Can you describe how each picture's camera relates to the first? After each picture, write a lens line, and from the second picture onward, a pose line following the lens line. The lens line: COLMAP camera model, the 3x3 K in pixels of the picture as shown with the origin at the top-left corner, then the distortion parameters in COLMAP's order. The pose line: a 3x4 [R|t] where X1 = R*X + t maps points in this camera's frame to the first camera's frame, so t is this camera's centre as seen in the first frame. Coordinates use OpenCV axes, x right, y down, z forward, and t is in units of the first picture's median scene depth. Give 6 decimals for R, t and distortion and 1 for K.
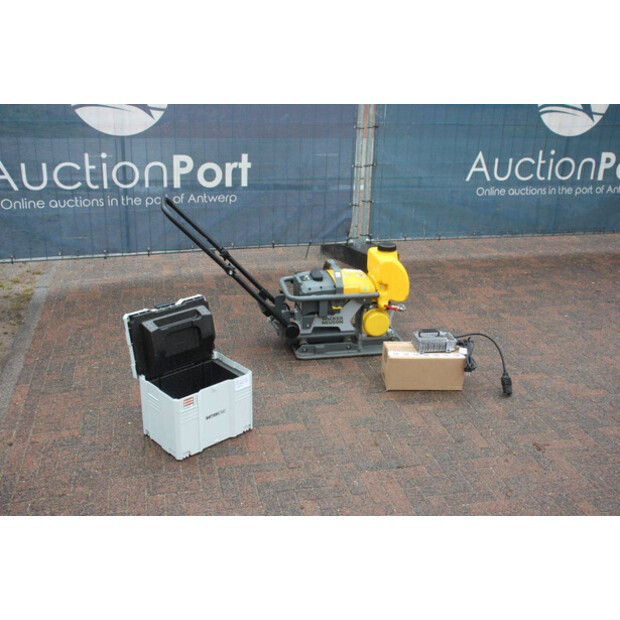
lens RADIAL K [[693.2, 0, 310.0], [0, 693.2, 310.0], [0, 0, 1]] dist [-0.013361, -0.042034]
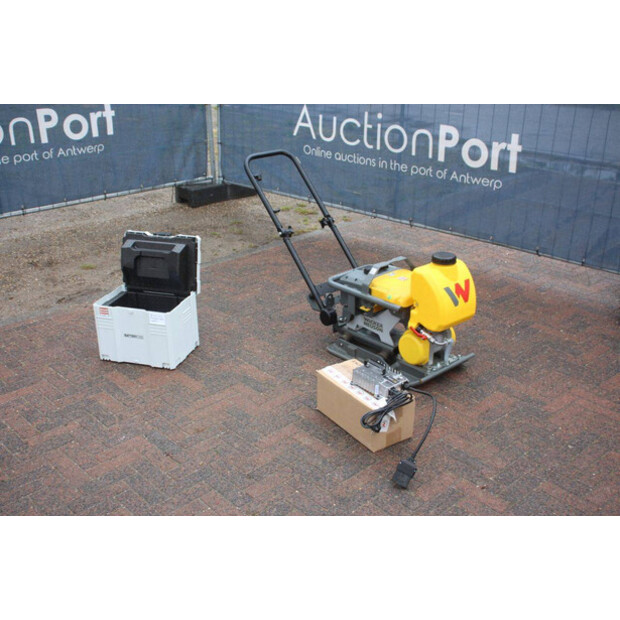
lens RADIAL K [[736.6, 0, 310.0], [0, 736.6, 310.0], [0, 0, 1]] dist [-0.003421, 0.051247]
pose [[0.501037, 0.309130, -0.808332, 0.719771], [-0.302175, 0.937732, 0.171316, -0.133255], [0.810958, 0.158422, 0.563249, 0.429883]]
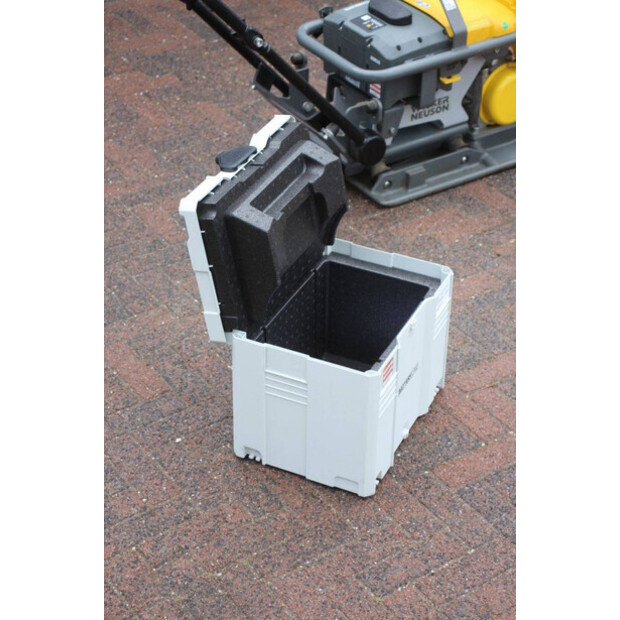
lens RADIAL K [[1376.7, 0, 310.0], [0, 1376.7, 310.0], [0, 0, 1]] dist [0.430547, 0.124982]
pose [[0.928227, -0.217199, 0.302024, -0.350995], [0.147012, 0.959946, 0.238520, -0.089058], [-0.341733, -0.177000, 0.922979, 0.152650]]
